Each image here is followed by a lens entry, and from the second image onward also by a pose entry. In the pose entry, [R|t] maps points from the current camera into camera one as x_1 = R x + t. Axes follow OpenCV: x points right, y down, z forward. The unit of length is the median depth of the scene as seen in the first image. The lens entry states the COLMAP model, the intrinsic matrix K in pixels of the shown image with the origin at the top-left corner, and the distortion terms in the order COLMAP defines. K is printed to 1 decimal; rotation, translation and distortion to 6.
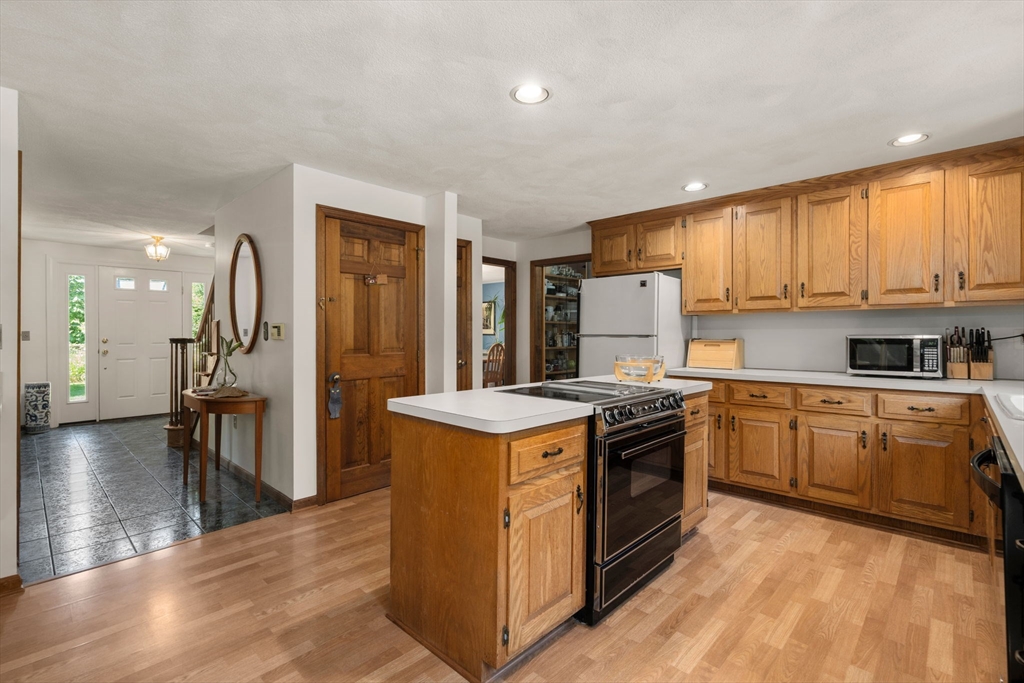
lens RADIAL K [[465.8, 0, 511.9], [0, 465.8, 337.7], [0, 0, 1]] dist [-0.003026, 0.000232]
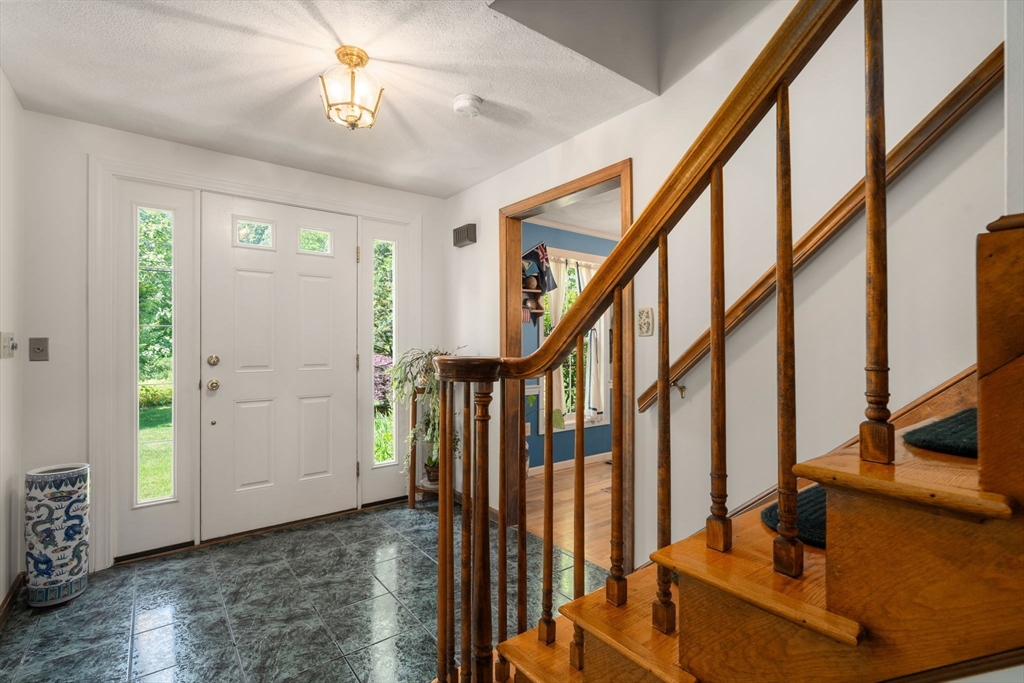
lens RADIAL K [[465.8, 0, 510.7], [0, 465.8, 344.5], [0, 0, 1]] dist [-0.003026, 0.000232]
pose [[0.987371, -0.001571, -0.158417, -0.588618], [-0.000099, 0.999944, -0.010536, -0.004221], [0.158425, 0.010419, 0.987316, 0.680062]]
